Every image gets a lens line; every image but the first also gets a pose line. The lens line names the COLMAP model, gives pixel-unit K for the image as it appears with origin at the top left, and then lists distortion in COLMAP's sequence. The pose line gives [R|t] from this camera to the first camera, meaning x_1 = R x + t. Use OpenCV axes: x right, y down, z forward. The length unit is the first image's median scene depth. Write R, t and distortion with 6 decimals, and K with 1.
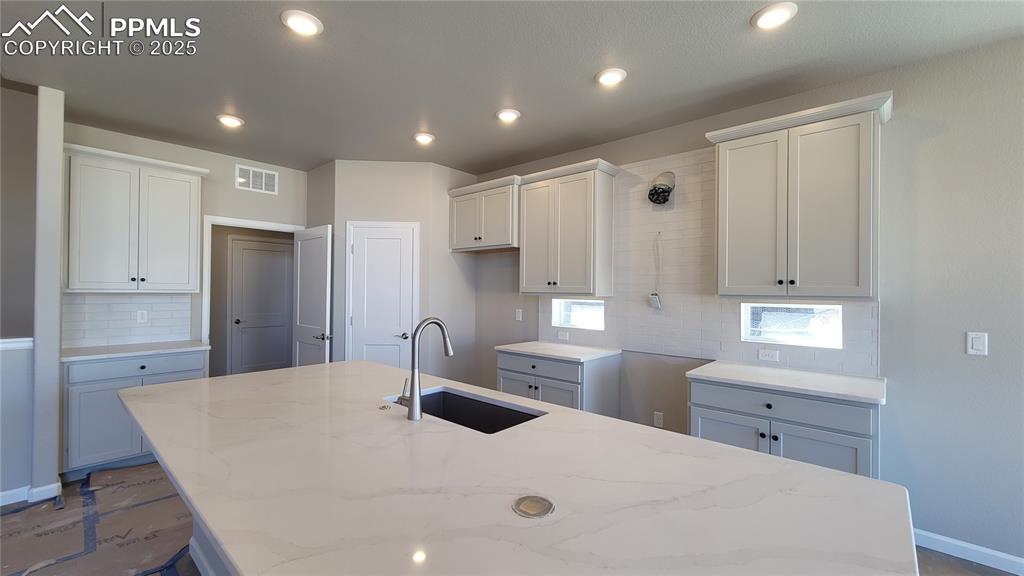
lens RADIAL K [[417.8, 0, 517.9], [0, 417.8, 287.8], [0, 0, 1]] dist [0.000016, -0.000099]
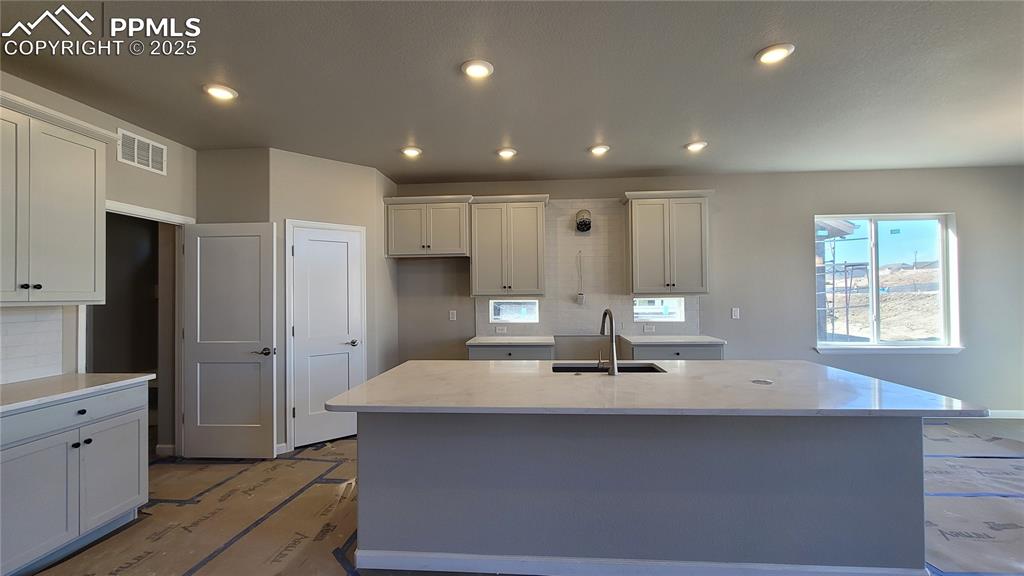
lens RADIAL K [[417.8, 0, 517.9], [0, 417.8, 287.8], [0, 0, 1]] dist [0.000016, -0.000099]
pose [[0.789816, -0.009280, 0.613274, -0.612005], [0.015390, 0.999871, -0.004690, -0.002325], [-0.613151, 0.013143, 0.789856, -0.002897]]
